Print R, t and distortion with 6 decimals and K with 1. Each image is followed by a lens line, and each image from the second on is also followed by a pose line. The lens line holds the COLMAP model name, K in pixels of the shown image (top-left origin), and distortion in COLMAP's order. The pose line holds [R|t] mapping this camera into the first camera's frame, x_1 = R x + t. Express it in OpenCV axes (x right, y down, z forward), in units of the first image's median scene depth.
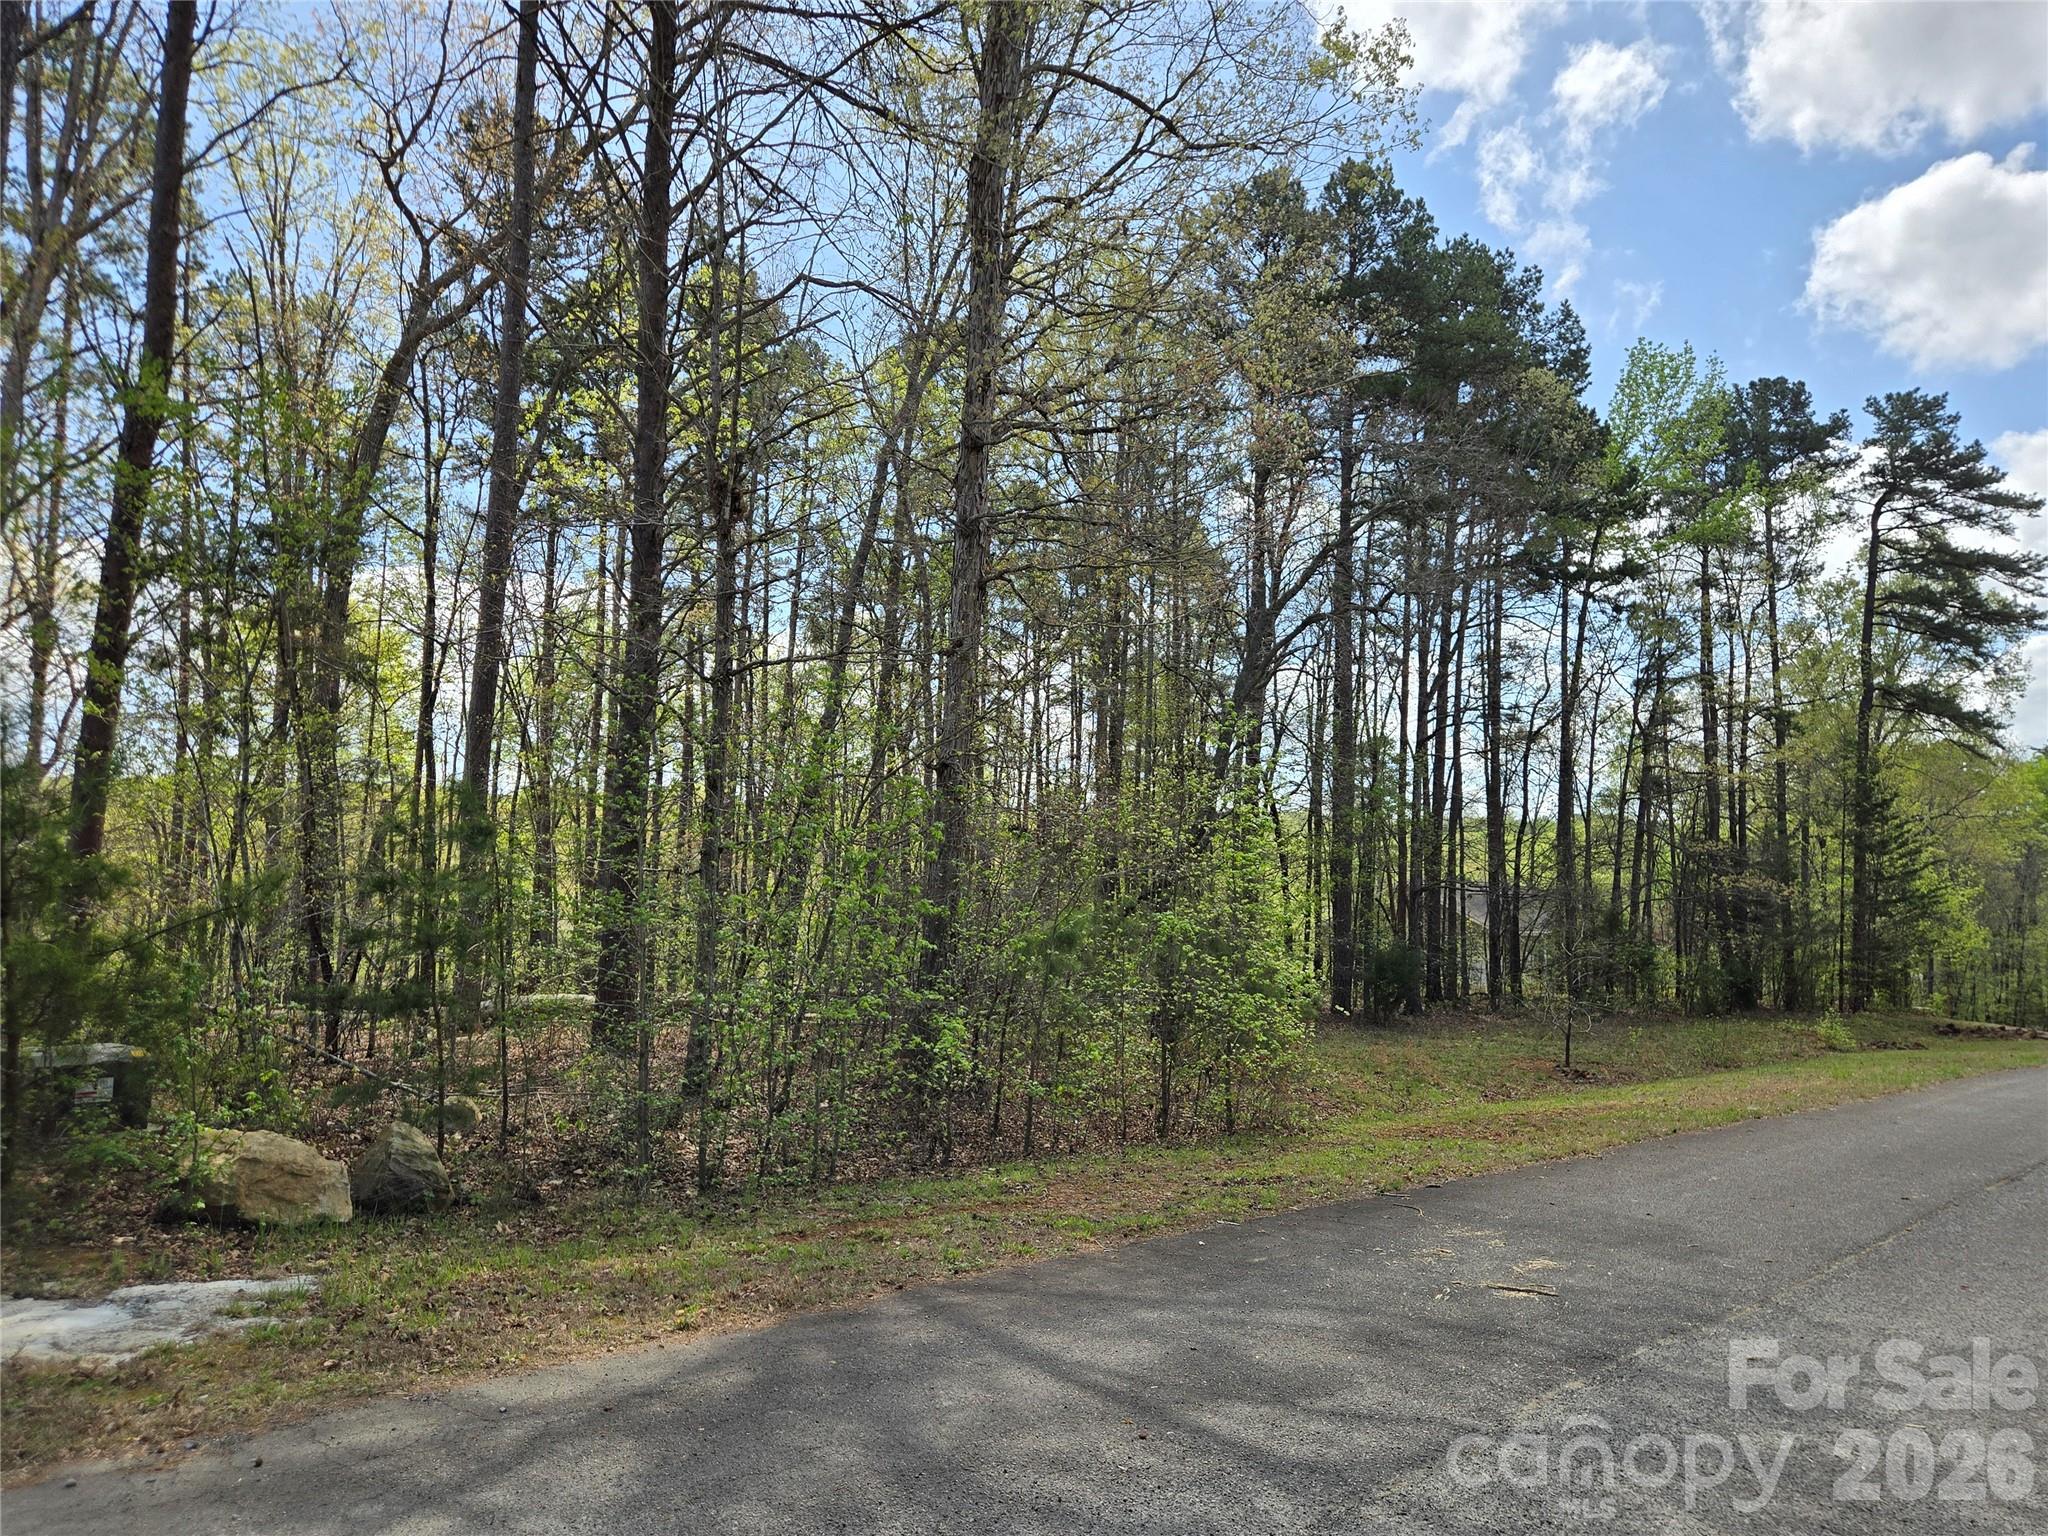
lens RADIAL K [[1340.3, 0, 1024.0], [0, 1340.3, 768.0], [0, 0, 1]] dist [0.001602, 0.001062]
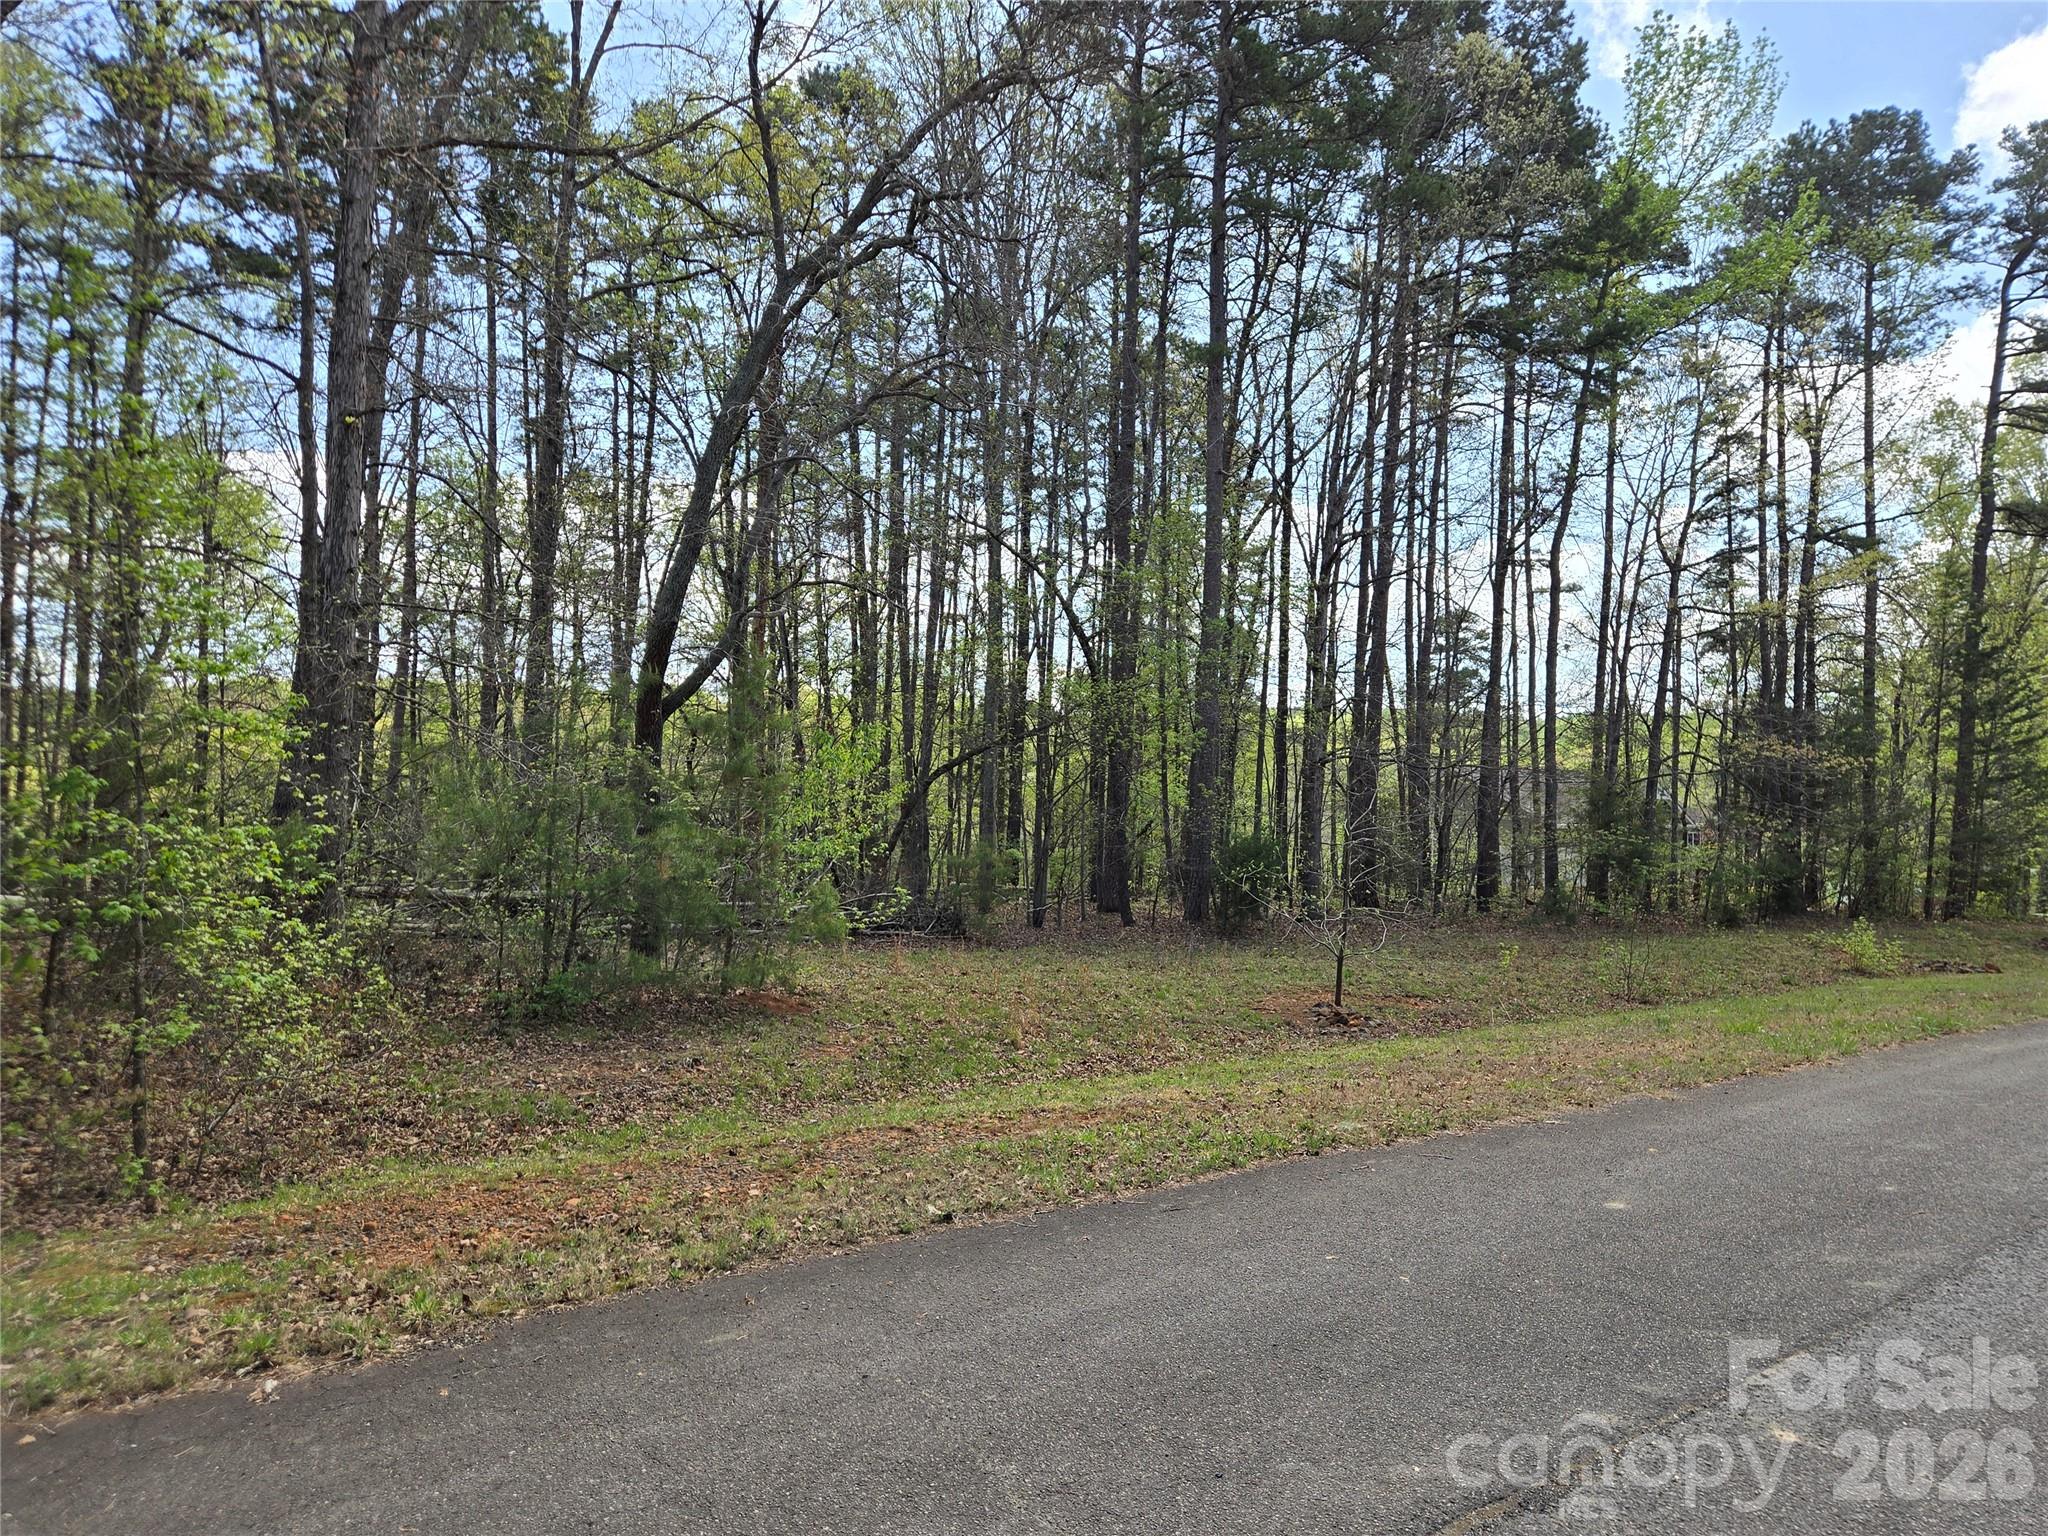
lens RADIAL K [[1384.1, 0, 1024.0], [0, 1384.1, 768.0], [0, 0, 1]] dist [0.043440, -0.050239]
pose [[0.997127, -0.006981, -0.075429, 0.126356], [0.012648, 0.997110, 0.074915, 0.022807], [0.074688, -0.075654, 0.994333, 0.136744]]
